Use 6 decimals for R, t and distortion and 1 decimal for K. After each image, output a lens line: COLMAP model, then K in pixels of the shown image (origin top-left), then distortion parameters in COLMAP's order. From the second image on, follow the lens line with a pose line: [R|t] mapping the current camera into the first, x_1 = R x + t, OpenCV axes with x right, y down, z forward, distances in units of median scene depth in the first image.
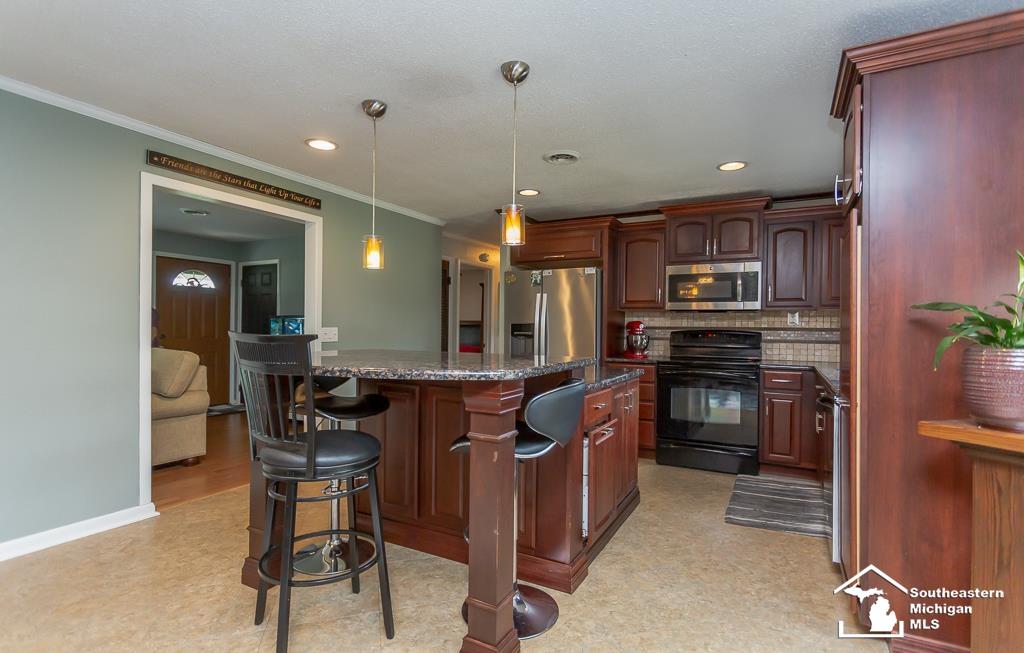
lens RADIAL K [[497.8, 0, 512.0], [0, 497.8, 326.5], [0, 0, 1]] dist [-0.004028, -0.000465]
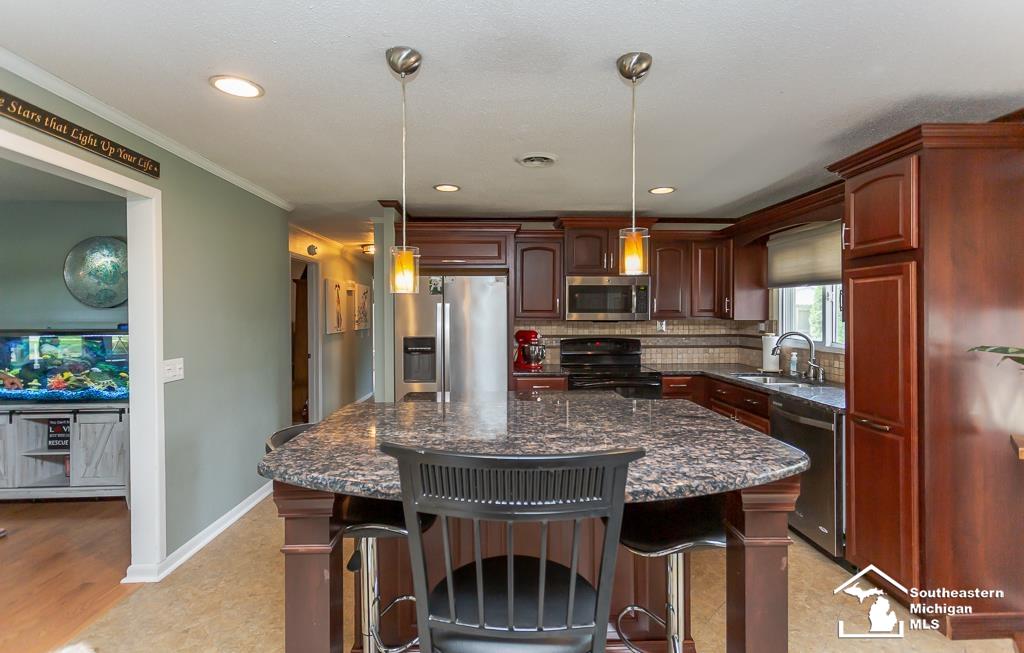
lens RADIAL K [[497.8, 0, 512.0], [0, 497.8, 326.5], [0, 0, 1]] dist [-0.004028, -0.000465]
pose [[0.858700, -0.025933, 0.511822, -0.308547], [0.009844, 0.999369, 0.034121, -0.057979], [-0.512384, -0.024261, 0.858414, 0.201612]]
